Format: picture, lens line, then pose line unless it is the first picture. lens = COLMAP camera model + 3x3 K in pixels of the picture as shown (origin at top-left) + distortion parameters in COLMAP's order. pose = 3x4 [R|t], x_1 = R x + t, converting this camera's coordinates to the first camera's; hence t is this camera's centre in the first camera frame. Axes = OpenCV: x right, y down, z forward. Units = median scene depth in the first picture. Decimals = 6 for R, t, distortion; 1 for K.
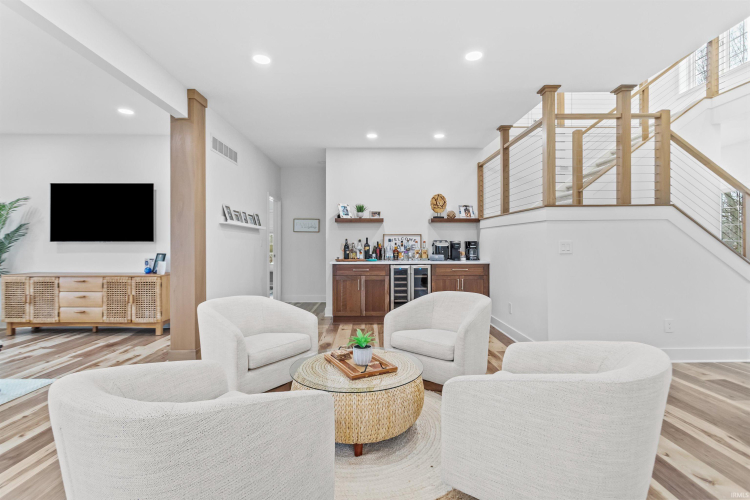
lens RADIAL K [[355.2, 0, 364.4], [0, 355.2, 239.0], [0, 0, 1]] dist [0.006839, -0.000208]
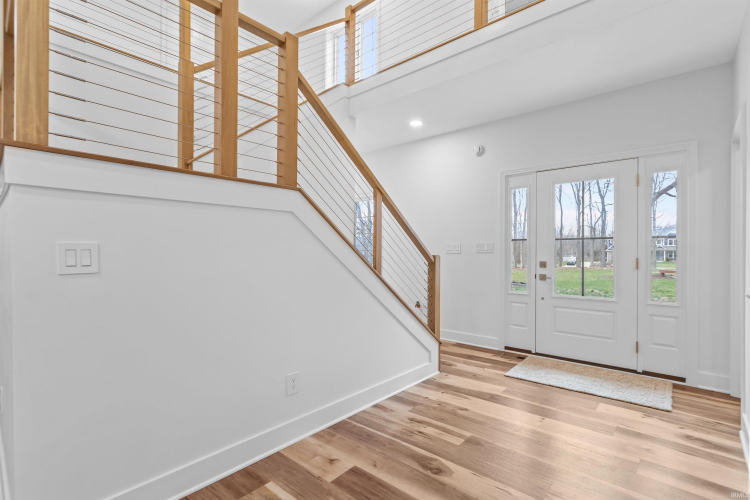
lens RADIAL K [[355.2, 0, 377.1], [0, 355.2, 252.3], [0, 0, 1]] dist [0.006839, -0.000208]
pose [[0.669003, 0.007854, 0.743218, 0.485463], [-0.008807, 0.999958, -0.002639, 0.014988], [-0.743207, -0.004780, 0.669044, 0.474467]]
